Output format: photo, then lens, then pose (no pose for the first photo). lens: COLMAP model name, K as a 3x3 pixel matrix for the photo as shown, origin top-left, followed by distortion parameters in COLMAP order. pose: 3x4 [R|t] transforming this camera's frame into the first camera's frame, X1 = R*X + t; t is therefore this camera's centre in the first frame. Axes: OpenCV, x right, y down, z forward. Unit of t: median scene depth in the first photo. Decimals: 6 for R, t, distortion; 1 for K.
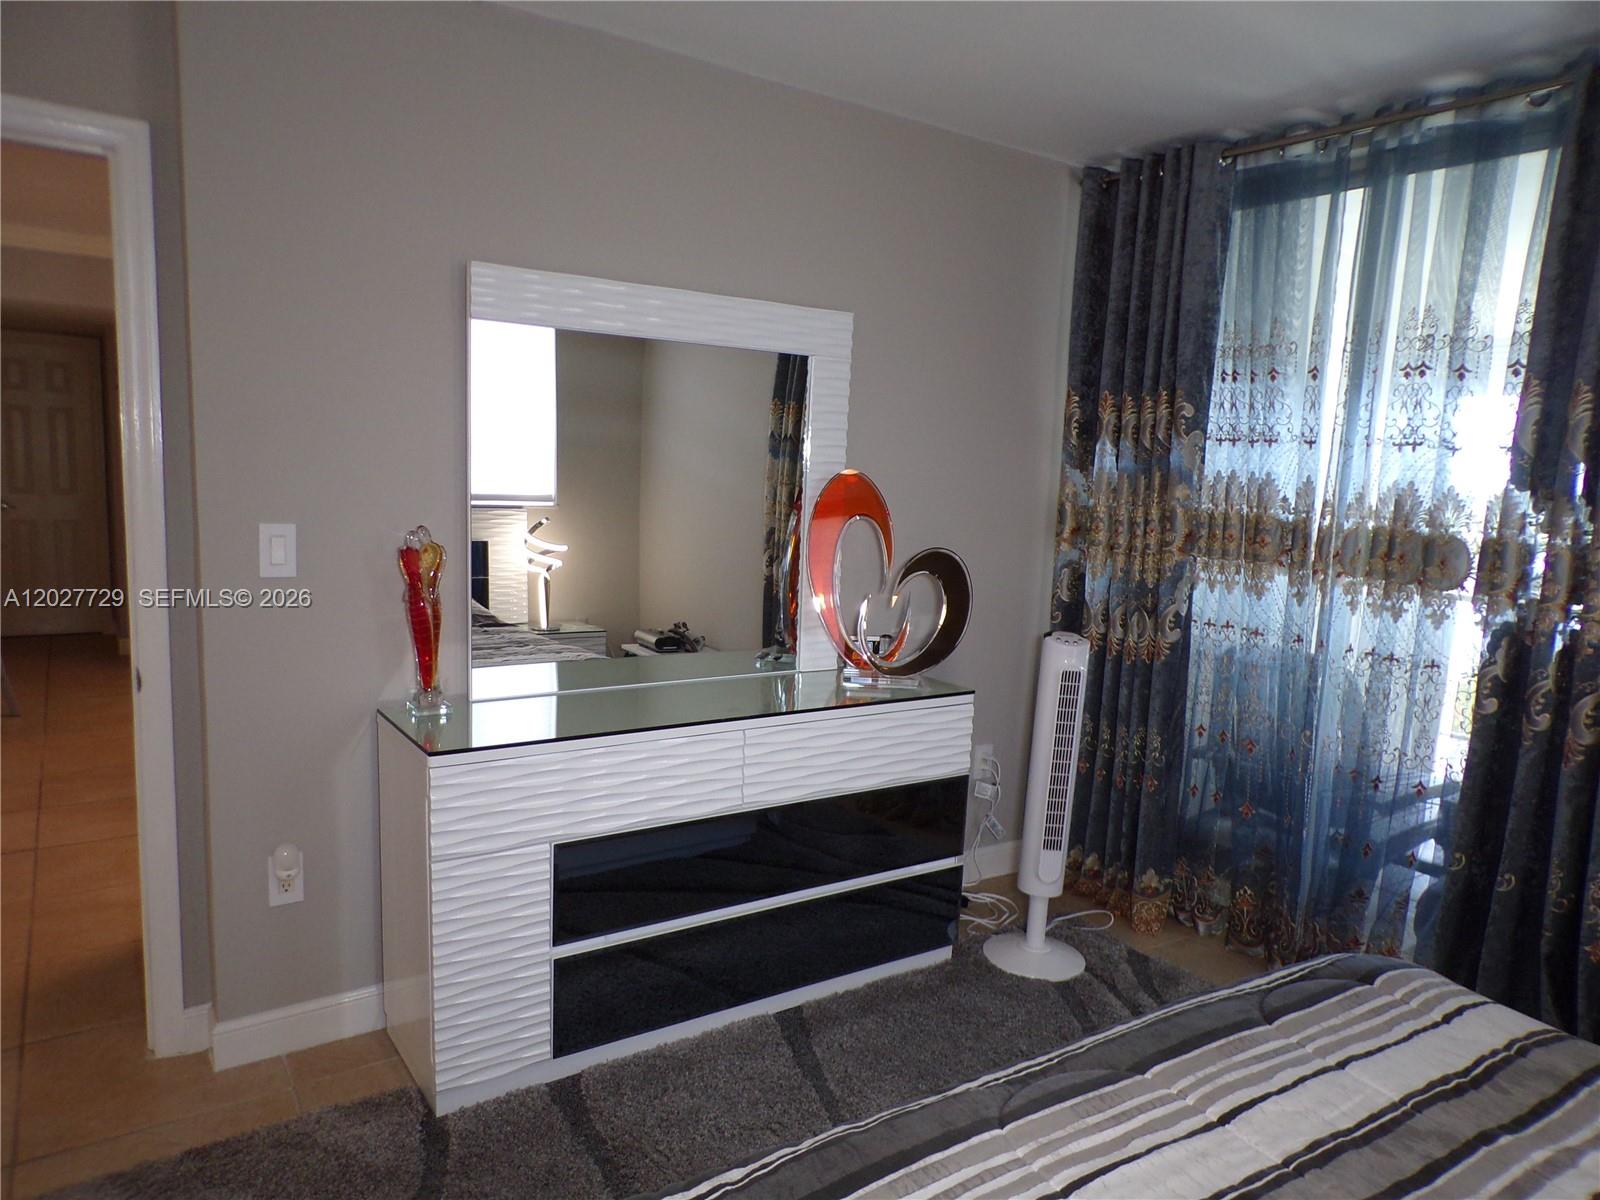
lens RADIAL K [[1076.6, 0, 805.9], [0, 1076.6, 612.5], [0, 0, 1]] dist [-0.009797, 0.012630]
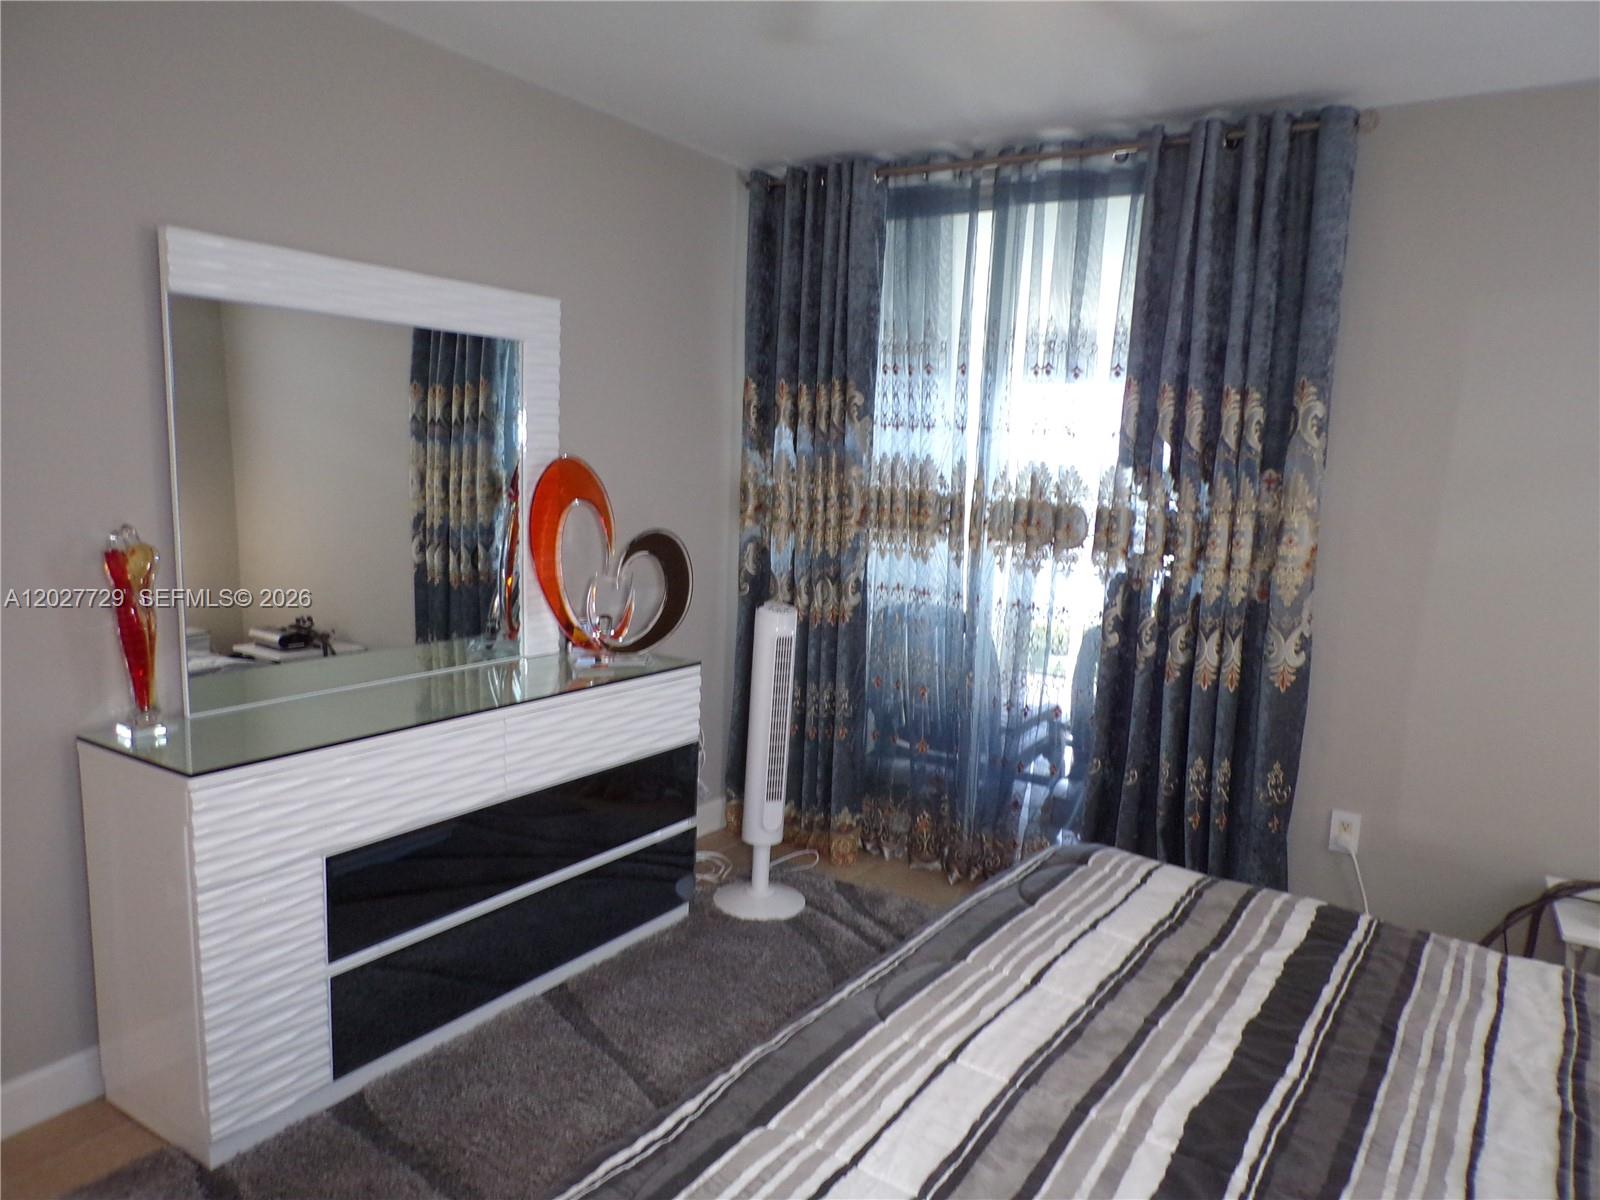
lens RADIAL K [[1076.6, 0, 802.7], [0, 1076.6, 607.3], [0, 0, 1]] dist [-0.009797, 0.012630]
pose [[0.926133, -0.061686, 0.372119, -0.153336], [0.054723, 0.998073, 0.029254, -0.007052], [-0.373206, -0.006730, 0.927724, -0.029319]]
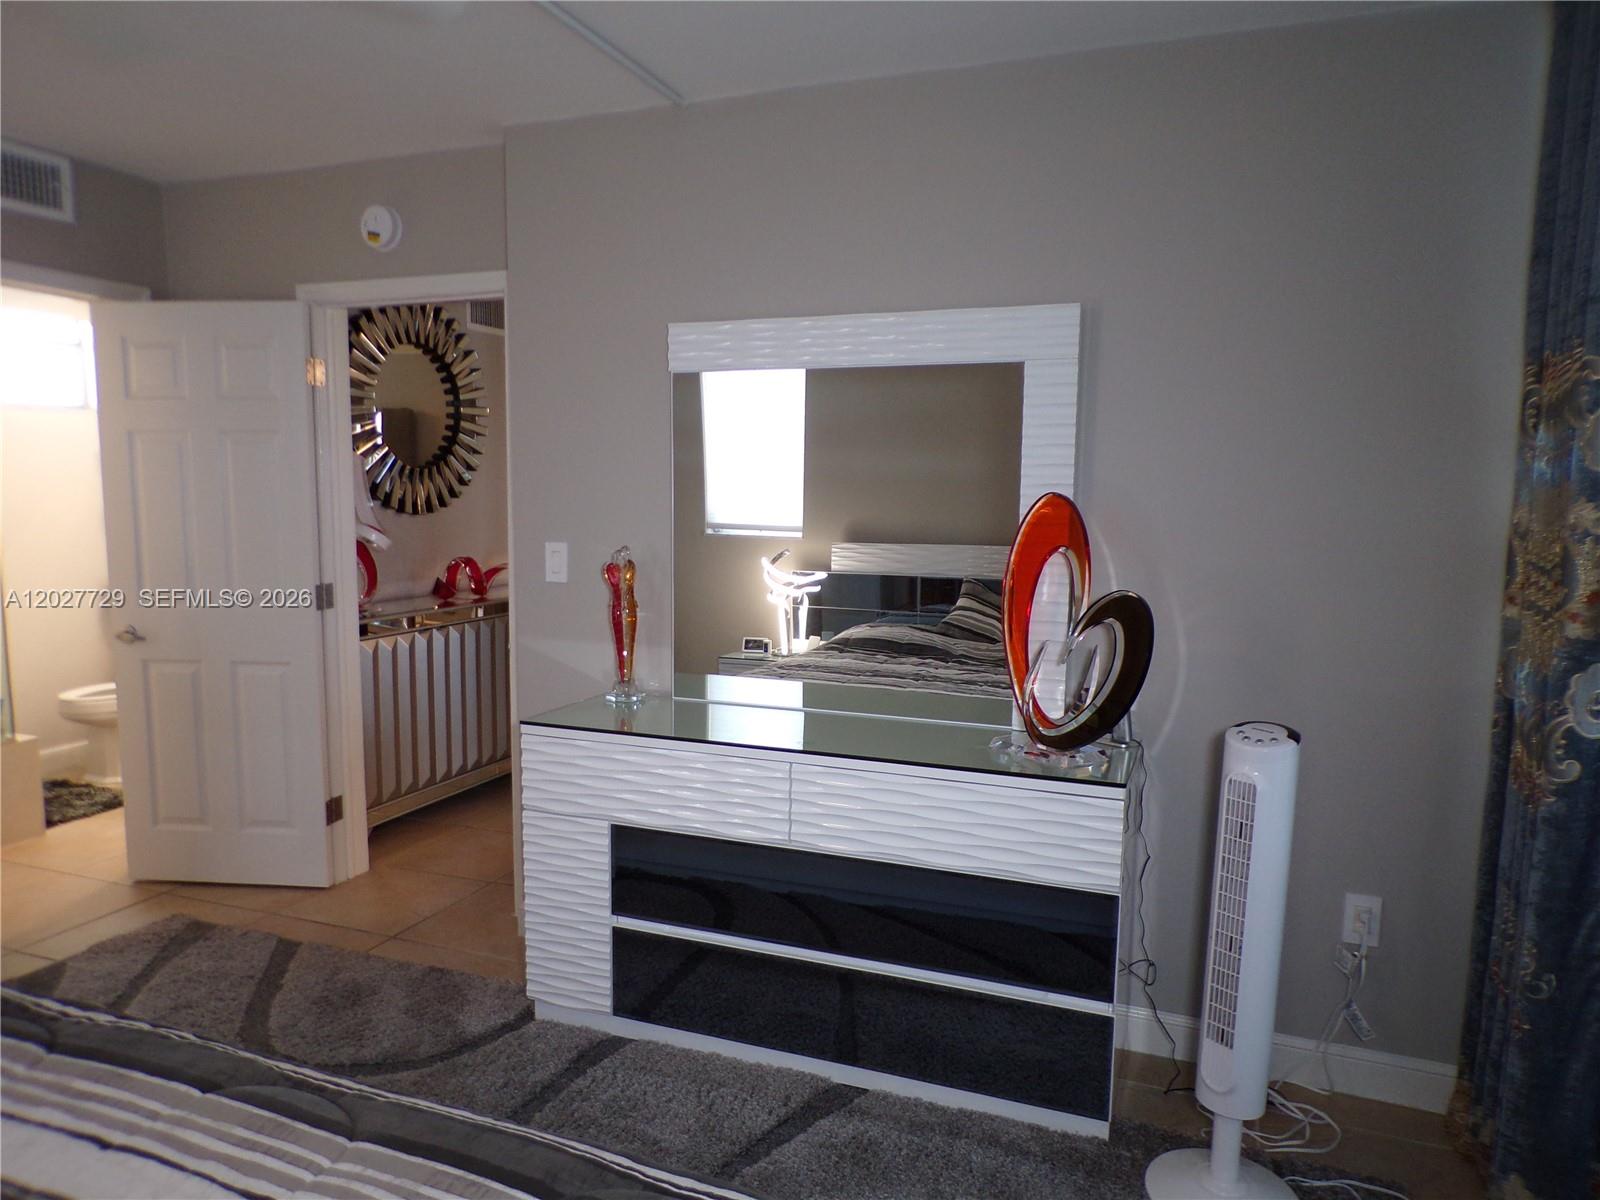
lens RADIAL K [[1076.6, 0, 803.4], [0, 1076.6, 598.2], [0, 0, 1]] dist [-0.009797, 0.012630]
pose [[0.570018, 0.051359, -0.820026, 0.674471], [-0.097277, 0.995243, -0.005286, -0.030560], [0.815854, 0.082782, 0.572302, 0.410054]]
